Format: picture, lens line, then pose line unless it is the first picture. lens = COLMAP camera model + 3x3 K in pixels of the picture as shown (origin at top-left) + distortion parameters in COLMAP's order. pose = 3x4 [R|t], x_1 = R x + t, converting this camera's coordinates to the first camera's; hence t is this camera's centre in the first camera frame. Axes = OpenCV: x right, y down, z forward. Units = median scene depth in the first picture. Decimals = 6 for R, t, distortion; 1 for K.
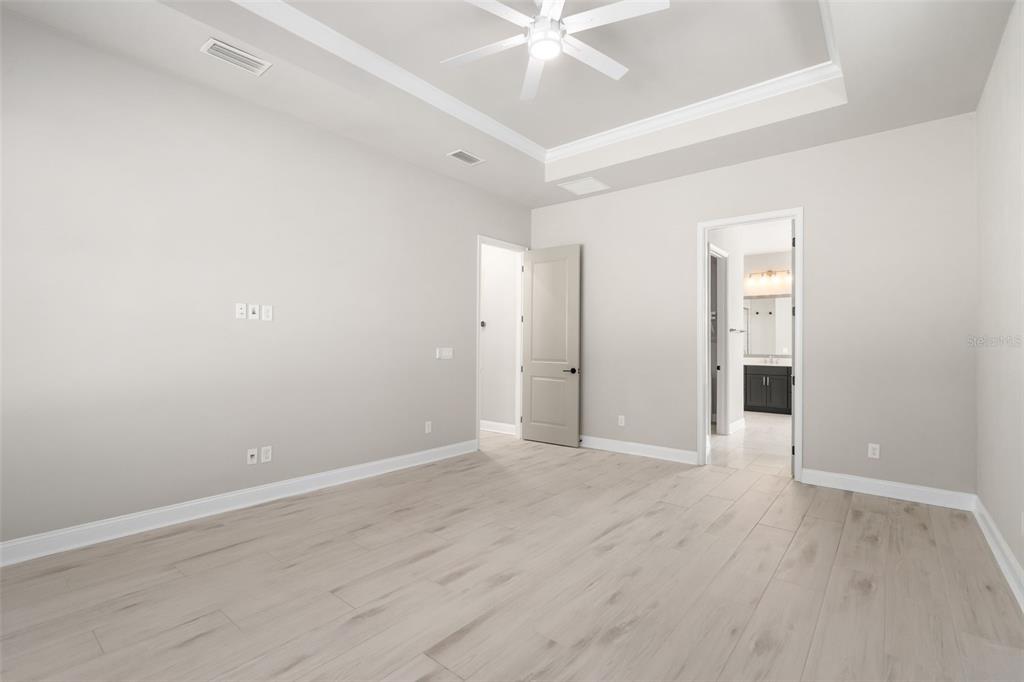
lens RADIAL K [[466.9, 0, 512.1], [0, 466.9, 342.4], [0, 0, 1]] dist [0.015001, 0.000429]
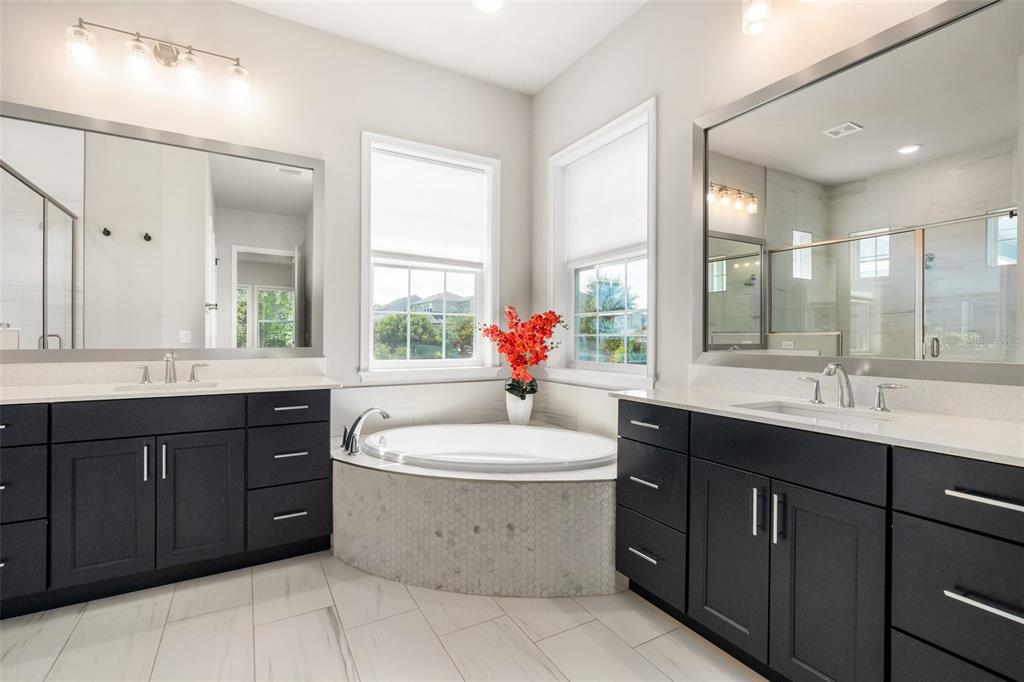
lens RADIAL K [[466.9, 0, 512.3], [0, 466.9, 336.9], [0, 0, 1]] dist [0.015001, 0.000429]
pose [[0.361523, -0.000506, 0.932363, 0.365747], [-0.015563, 0.999857, 0.006577, 0.012901], [-0.932233, -0.016888, 0.361463, 0.710471]]
